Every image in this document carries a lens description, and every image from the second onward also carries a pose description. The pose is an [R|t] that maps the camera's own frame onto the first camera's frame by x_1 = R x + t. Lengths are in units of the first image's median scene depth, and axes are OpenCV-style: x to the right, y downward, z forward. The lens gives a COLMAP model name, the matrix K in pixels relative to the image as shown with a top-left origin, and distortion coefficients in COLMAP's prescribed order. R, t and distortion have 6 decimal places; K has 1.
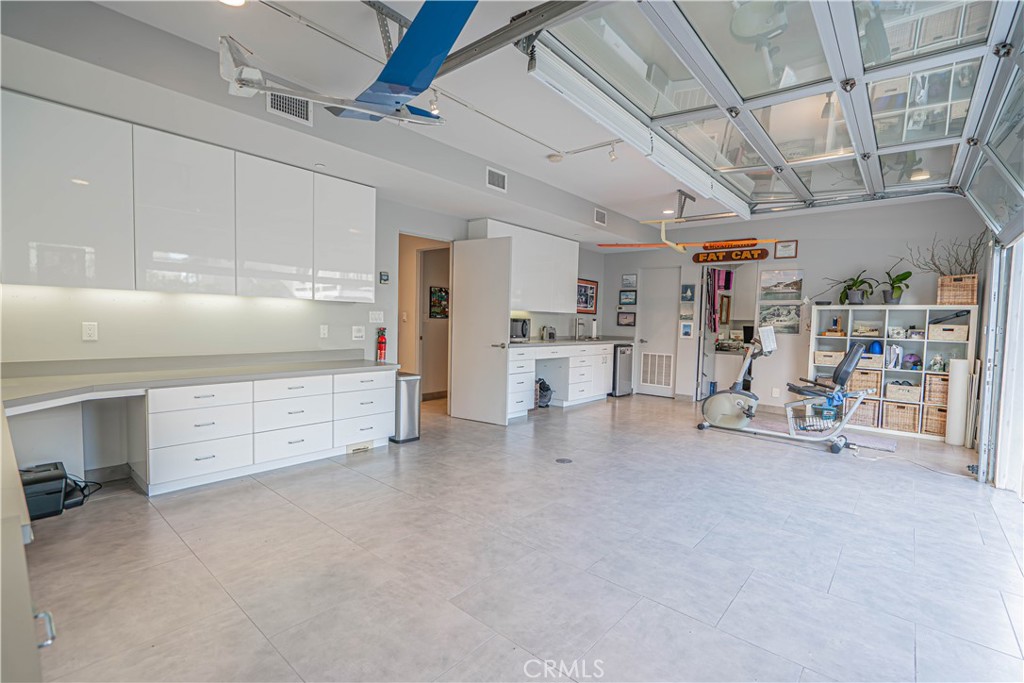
lens RADIAL K [[460.3, 0, 512.0], [0, 460.3, 341.5], [0, 0, 1]] dist [-0.022417, 0.010948]
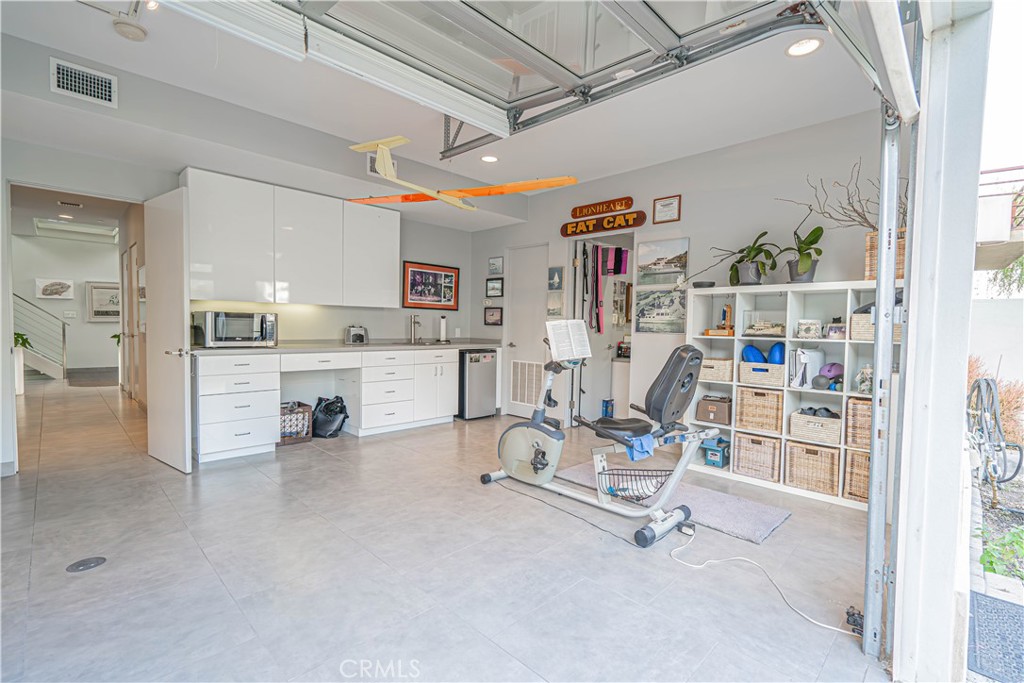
lens RADIAL K [[460.3, 0, 512.0], [0, 460.3, 341.5], [0, 0, 1]] dist [-0.022417, 0.010948]
pose [[0.998169, -0.005625, -0.060218, 0.405356], [0.004986, 0.999930, -0.010762, 0.001834], [0.060275, 0.010442, 0.998127, 0.302477]]
